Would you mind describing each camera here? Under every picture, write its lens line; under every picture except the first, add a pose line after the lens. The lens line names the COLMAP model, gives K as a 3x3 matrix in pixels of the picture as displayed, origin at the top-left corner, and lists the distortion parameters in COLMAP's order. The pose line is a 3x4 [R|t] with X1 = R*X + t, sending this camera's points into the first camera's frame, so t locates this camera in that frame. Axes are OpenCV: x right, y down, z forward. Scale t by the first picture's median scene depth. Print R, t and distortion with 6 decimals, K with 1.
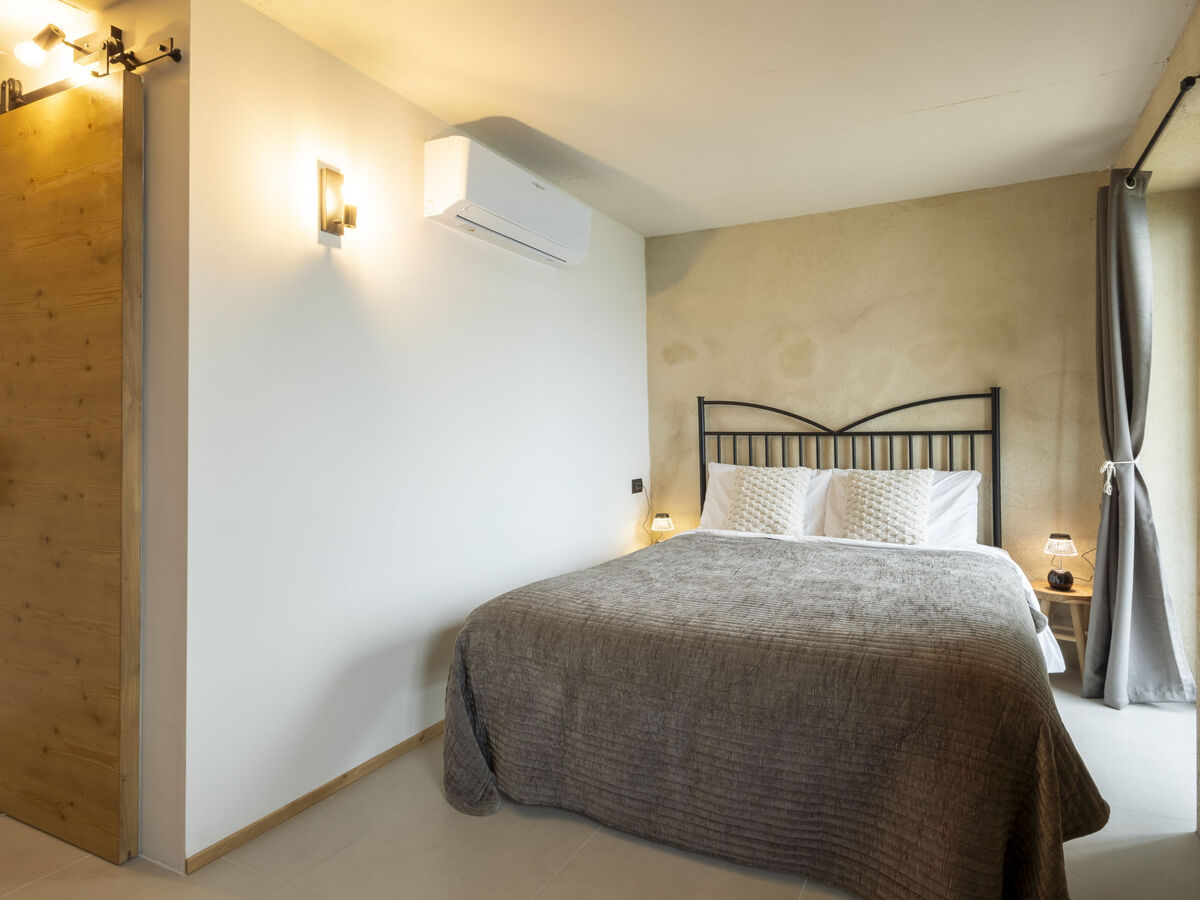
lens RADIAL K [[642.3, 0, 666.9], [0, 642.3, 431.9], [0, 0, 1]] dist [0.000721, -0.000141]
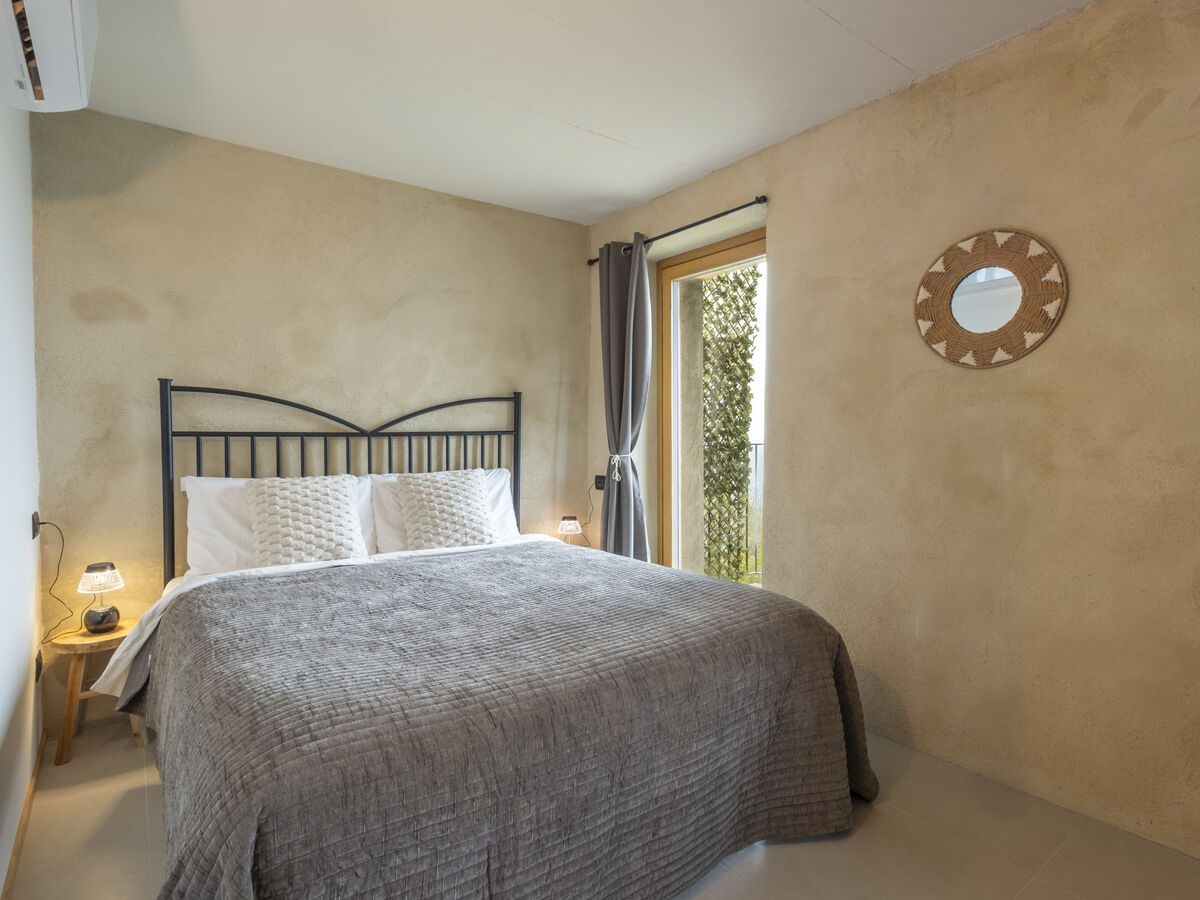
lens RADIAL K [[640.7, 0, 614.6], [0, 640.7, 437.4], [0, 0, 1]] dist [0.005896, -0.000540]
pose [[0.463080, -0.006247, 0.886294, -0.375716], [-0.001901, 0.999966, 0.008042, -0.000364], [-0.886314, -0.005409, 0.463053, 0.321326]]
